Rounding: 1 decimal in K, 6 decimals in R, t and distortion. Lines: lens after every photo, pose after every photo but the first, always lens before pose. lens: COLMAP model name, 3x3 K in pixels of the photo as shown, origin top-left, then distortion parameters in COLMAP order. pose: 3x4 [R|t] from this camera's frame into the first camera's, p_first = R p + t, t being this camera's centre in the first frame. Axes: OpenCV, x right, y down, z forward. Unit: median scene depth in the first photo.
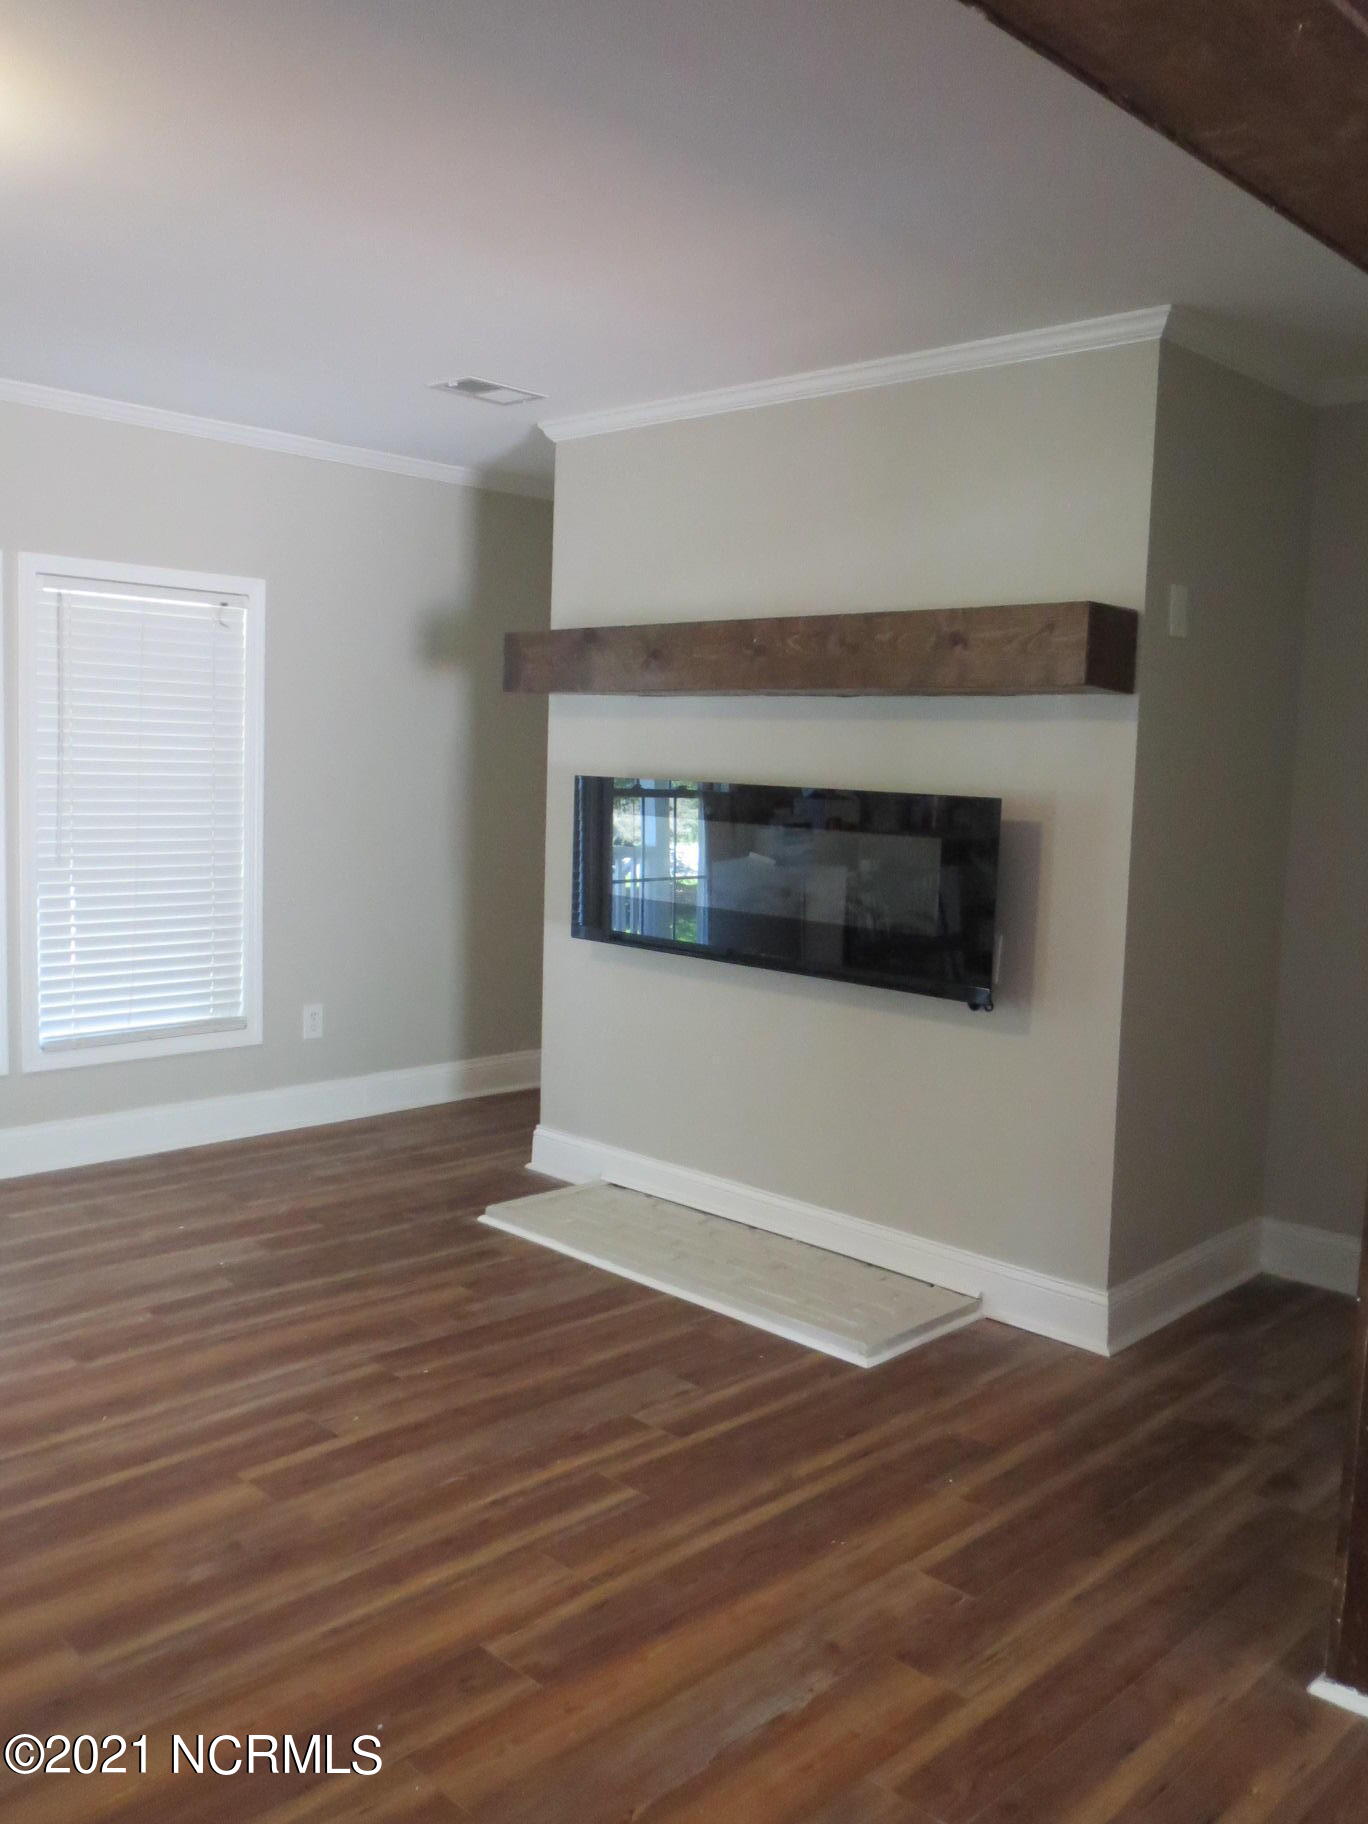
lens RADIAL K [[1545.2, 0, 684.0], [0, 1545.2, 911.7], [0, 0, 1]] dist [-0.023319, 0.021007]
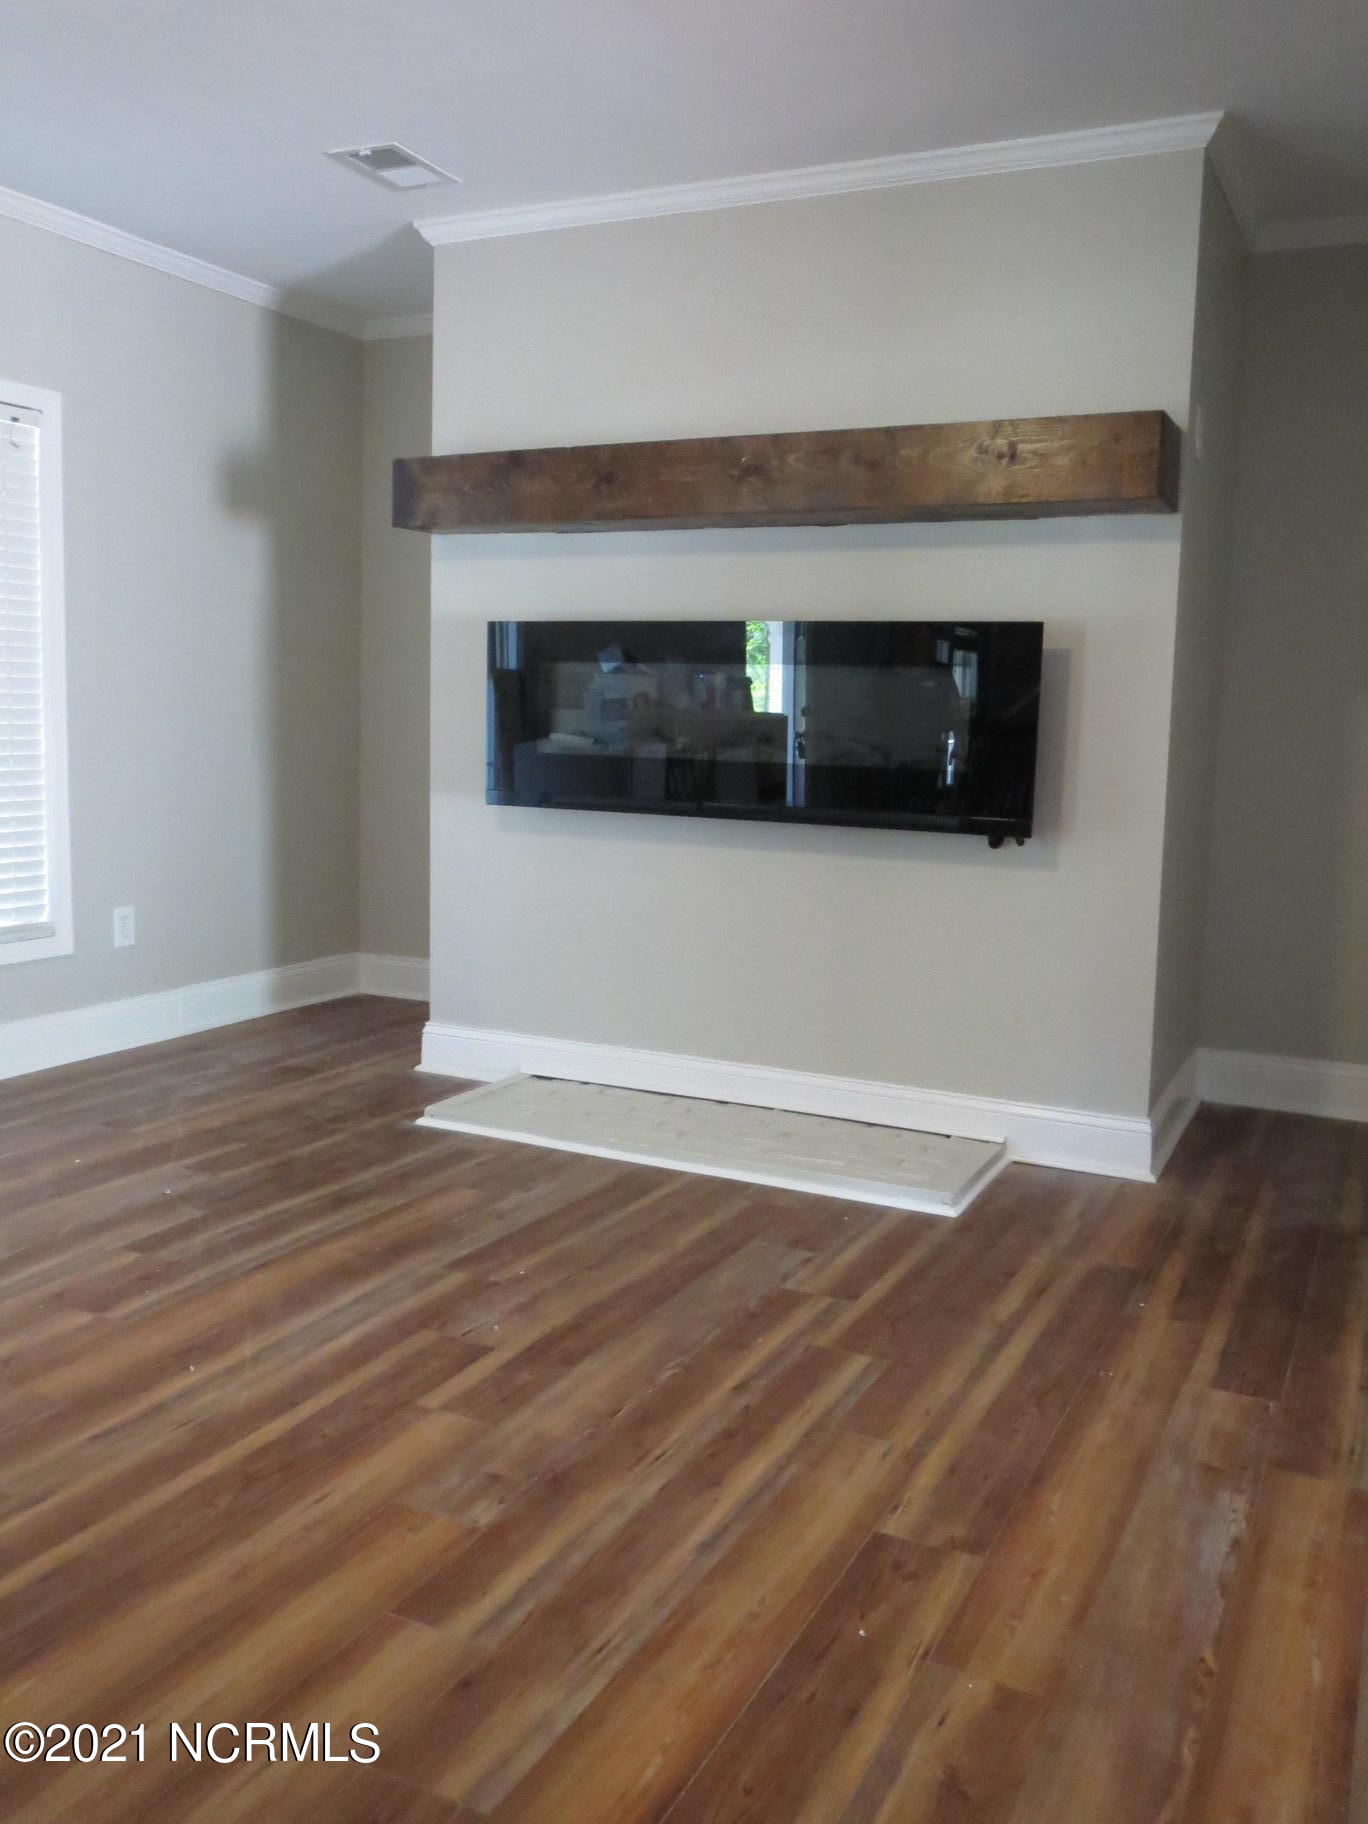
lens RADIAL K [[1545.2, 0, 693.5], [0, 1545.2, 906.2], [0, 0, 1]] dist [-0.023319, 0.021007]
pose [[0.950584, -0.047785, 0.306767, -0.307494], [0.037496, 0.998522, 0.039349, 0.058415], [-0.308194, -0.025903, 0.950971, 0.142979]]
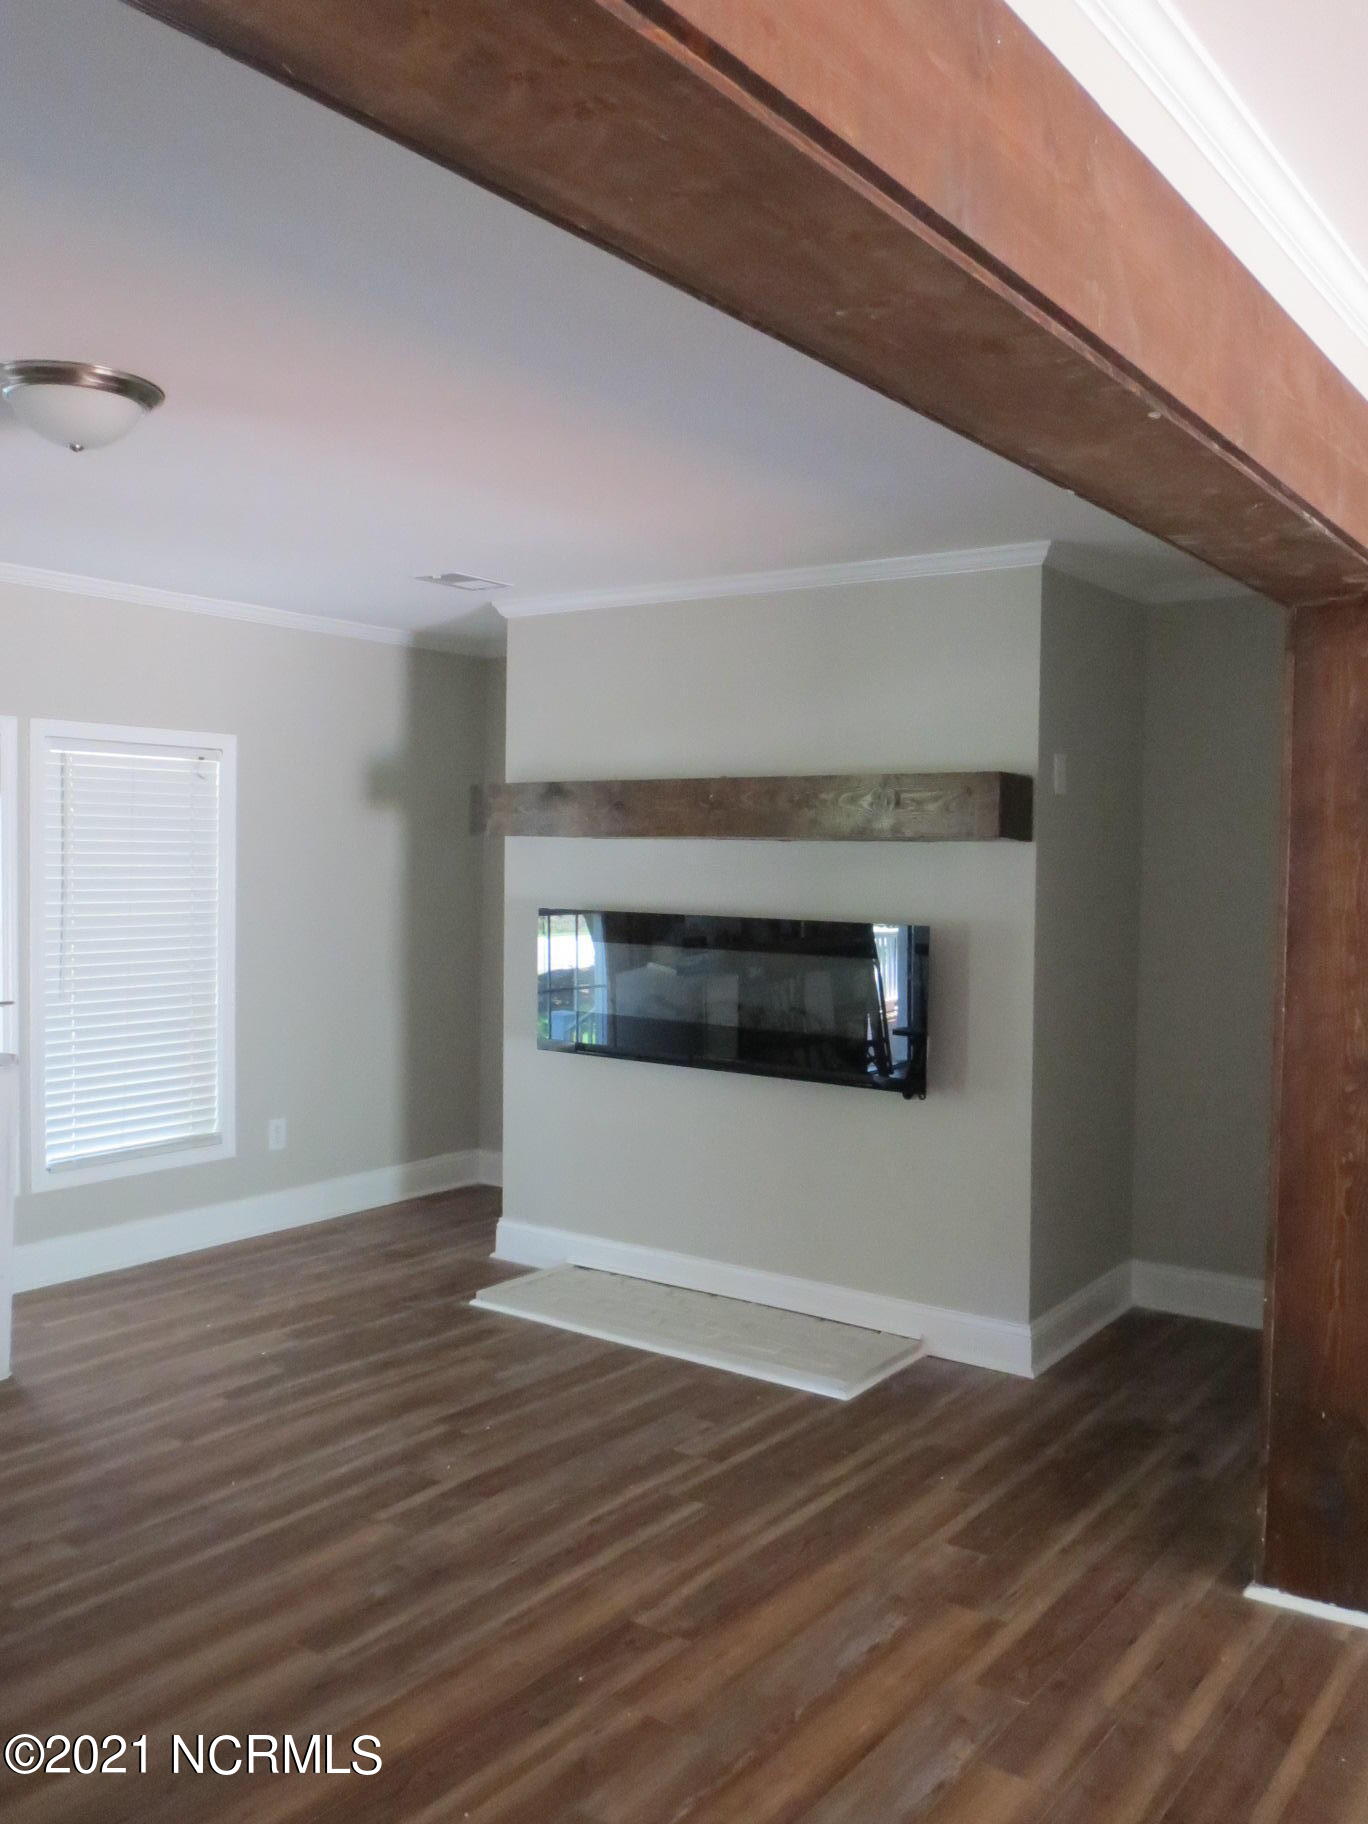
lens RADIAL K [[1545.2, 0, 686.7], [0, 1545.2, 913.0], [0, 0, 1]] dist [-0.023319, 0.021007]
pose [[0.989144, -0.025607, 0.144699, -0.164621], [0.033952, 0.997881, -0.055497, -0.021759], [-0.142971, 0.059808, 0.987918, -0.192512]]
